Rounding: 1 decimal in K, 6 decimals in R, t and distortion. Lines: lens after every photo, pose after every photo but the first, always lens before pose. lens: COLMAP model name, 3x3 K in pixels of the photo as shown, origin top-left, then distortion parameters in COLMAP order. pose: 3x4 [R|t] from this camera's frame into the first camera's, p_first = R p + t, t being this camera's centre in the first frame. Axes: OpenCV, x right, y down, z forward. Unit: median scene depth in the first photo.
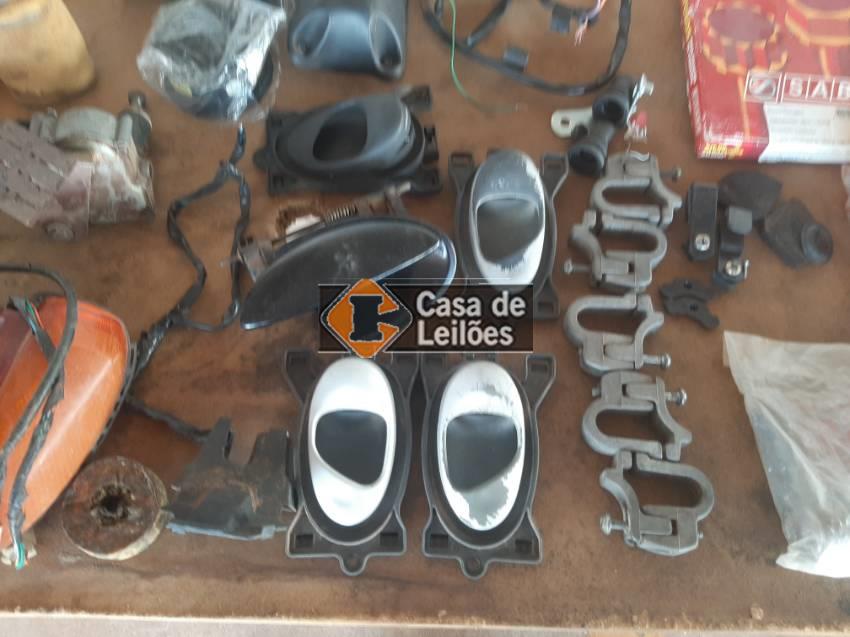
lens RADIAL K [[610.5, 0, 446.5], [0, 610.5, 318.2], [0, 0, 1]] dist [0.071062, -0.089403]
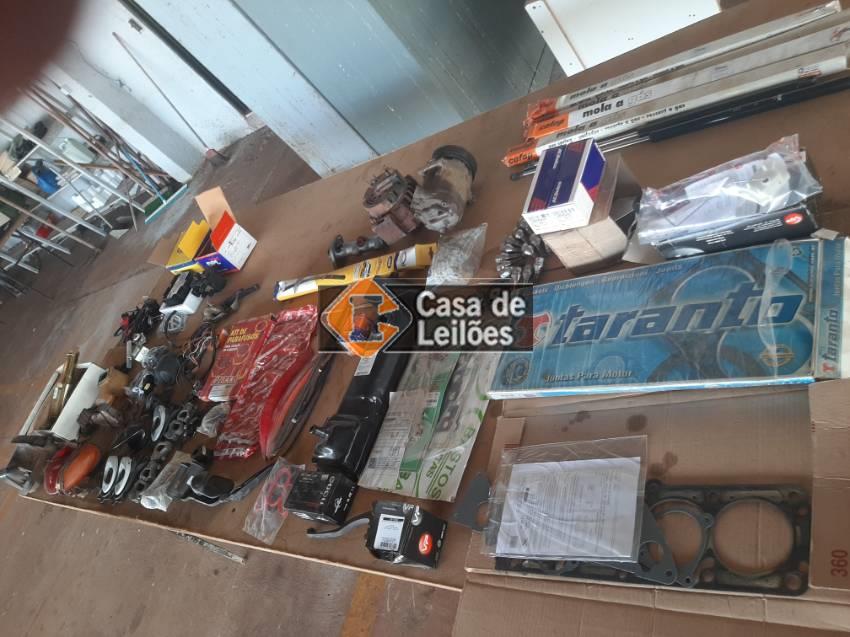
lens RADIAL K [[650.4, 0, 427.0], [0, 650.4, 326.4], [0, 0, 1]] dist [0.068746, -0.125825]
pose [[0.736379, -0.130988, -0.663768, 4.080478], [-0.065881, 0.962534, -0.263035, 0.226622], [0.673354, 0.237423, 0.700160, -0.879623]]
